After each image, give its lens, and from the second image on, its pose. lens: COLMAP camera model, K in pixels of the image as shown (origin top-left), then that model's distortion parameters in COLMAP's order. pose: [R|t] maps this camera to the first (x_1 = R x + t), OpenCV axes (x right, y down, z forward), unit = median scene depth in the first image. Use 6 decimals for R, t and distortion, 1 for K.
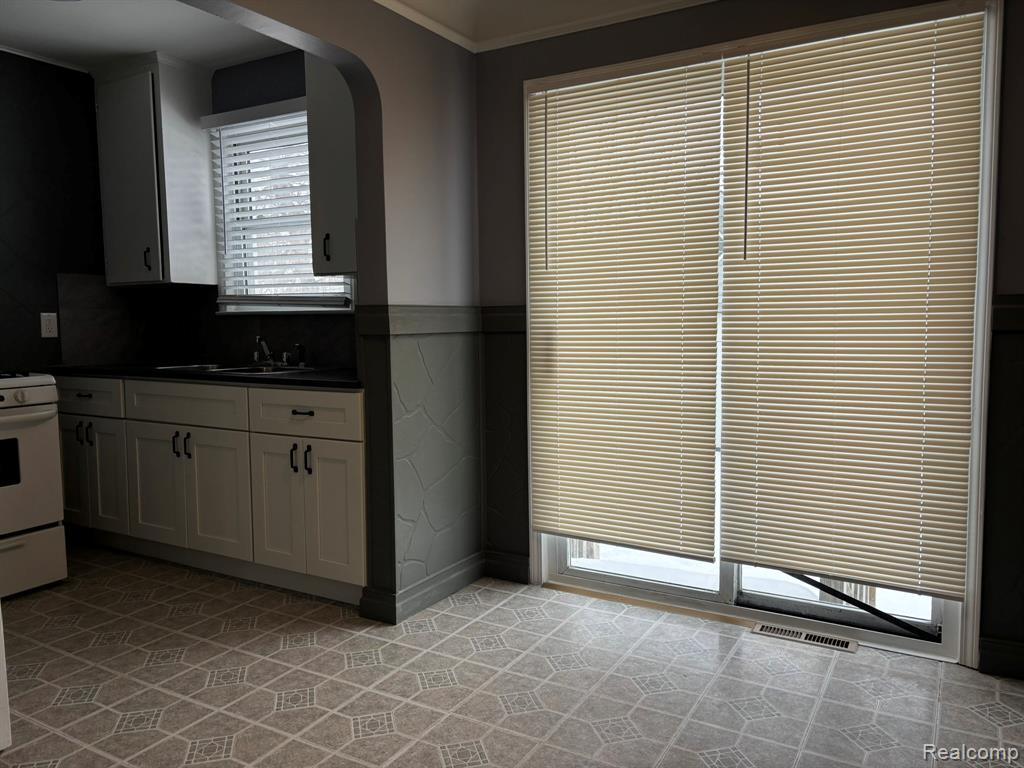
lens RADIAL K [[774.7, 0, 507.8], [0, 774.7, 383.5], [0, 0, 1]] dist [0.030218, -0.031275]
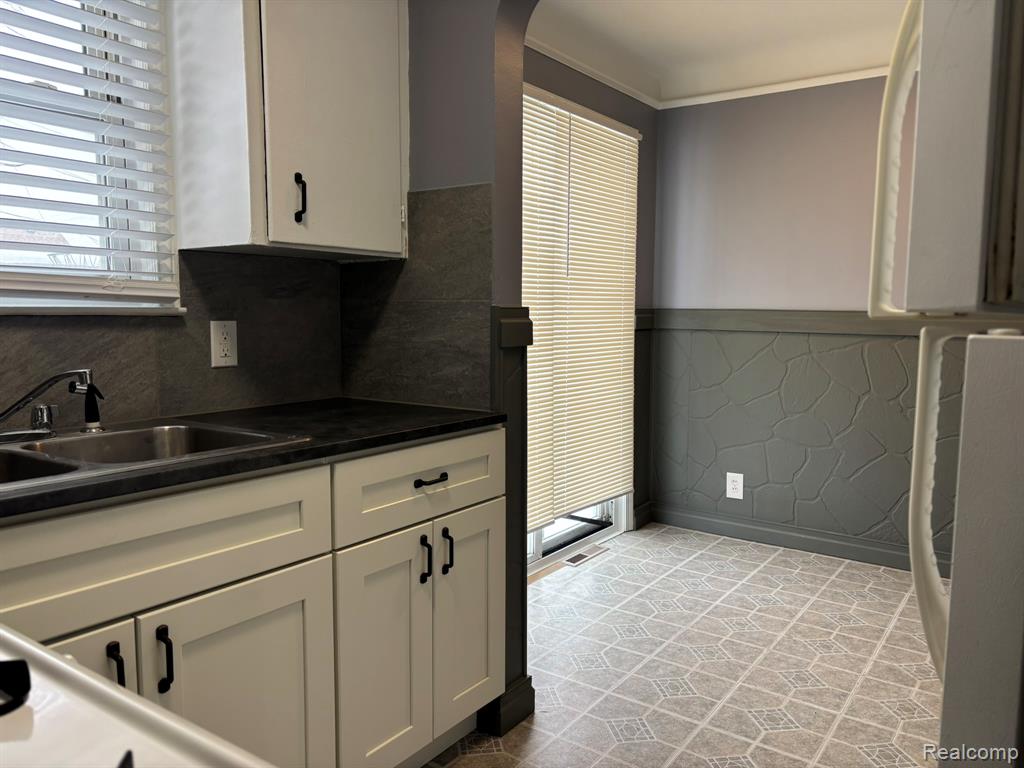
lens RADIAL K [[774.7, 0, 509.3], [0, 774.7, 384.3], [0, 0, 1]] dist [0.030218, -0.031275]
pose [[0.077296, -0.083327, 0.993520, -0.979151], [0.080290, 0.993785, 0.077103, -0.090849], [-0.993770, 0.073810, 0.083506, 1.011573]]
